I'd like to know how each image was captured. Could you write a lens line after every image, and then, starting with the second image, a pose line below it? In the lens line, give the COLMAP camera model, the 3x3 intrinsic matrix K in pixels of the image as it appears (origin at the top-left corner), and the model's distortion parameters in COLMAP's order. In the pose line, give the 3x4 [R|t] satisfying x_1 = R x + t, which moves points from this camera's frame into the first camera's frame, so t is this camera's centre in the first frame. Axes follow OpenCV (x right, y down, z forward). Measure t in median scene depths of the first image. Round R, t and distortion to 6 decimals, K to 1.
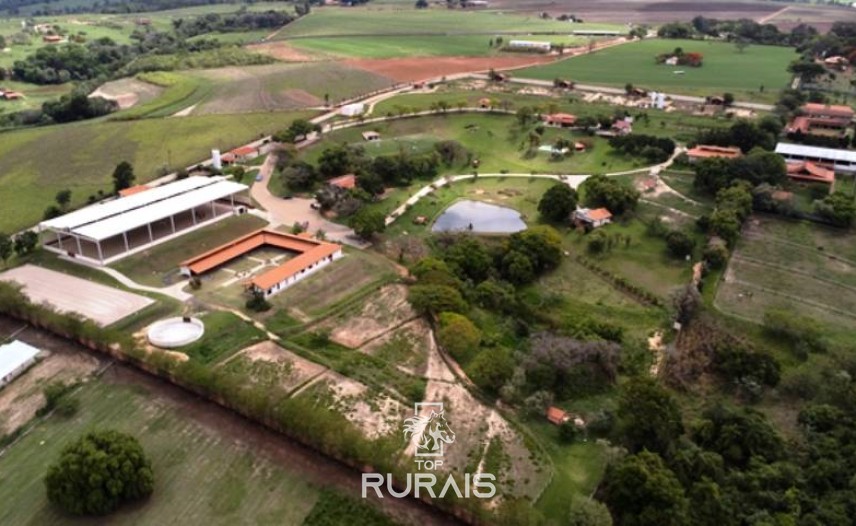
lens RADIAL K [[668.8, 0, 428.0], [0, 668.8, 263.0], [0, 0, 1]] dist [0.012870, 0.003678]
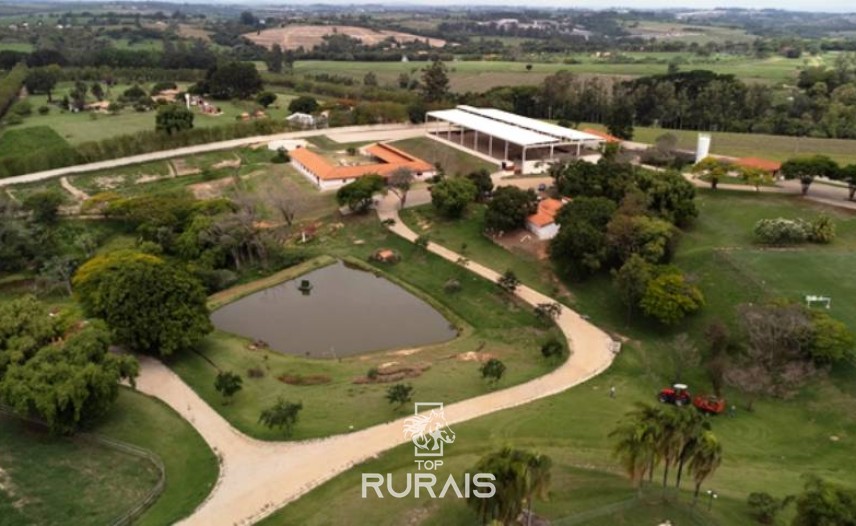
lens RADIAL K [[668.8, 0, 428.0], [0, 668.8, 263.0], [0, 0, 1]] dist [0.012870, 0.003678]
pose [[-0.578438, 0.260998, -0.772845, 0.452654], [-0.349440, 0.776816, 0.523878, -0.417085], [0.737090, 0.573094, -0.358137, 1.457082]]
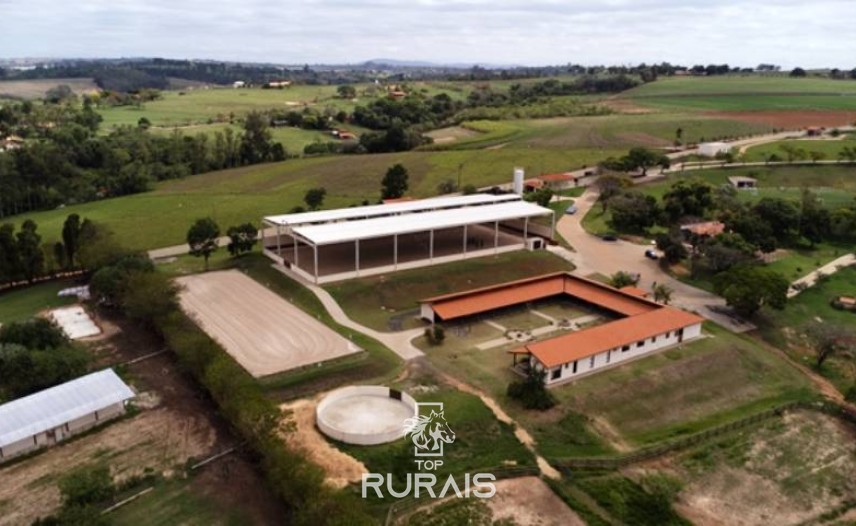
lens RADIAL K [[668.8, 0, 428.0], [0, 668.8, 263.0], [0, 0, 1]] dist [0.012870, 0.003678]
pose [[0.889962, 0.124583, -0.438688, -0.096002], [-0.182798, 0.978753, -0.092885, 0.022198], [0.417795, 0.162855, 0.893826, 0.424154]]
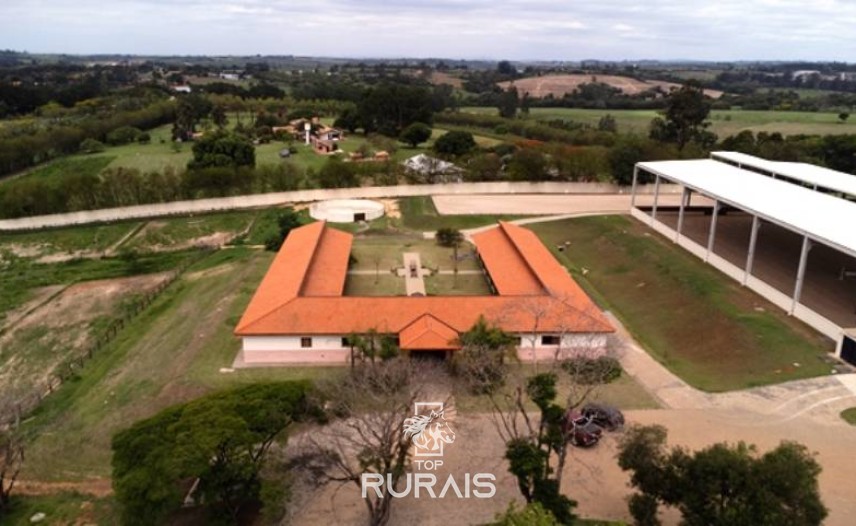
lens RADIAL K [[668.8, 0, 428.0], [0, 668.8, 263.0], [0, 0, 1]] dist [0.012870, 0.003678]
pose [[-0.840826, 0.123921, -0.526930, -0.053615], [-0.243344, 0.782998, 0.572449, -0.222137], [0.483524, 0.609555, -0.628210, 1.204659]]
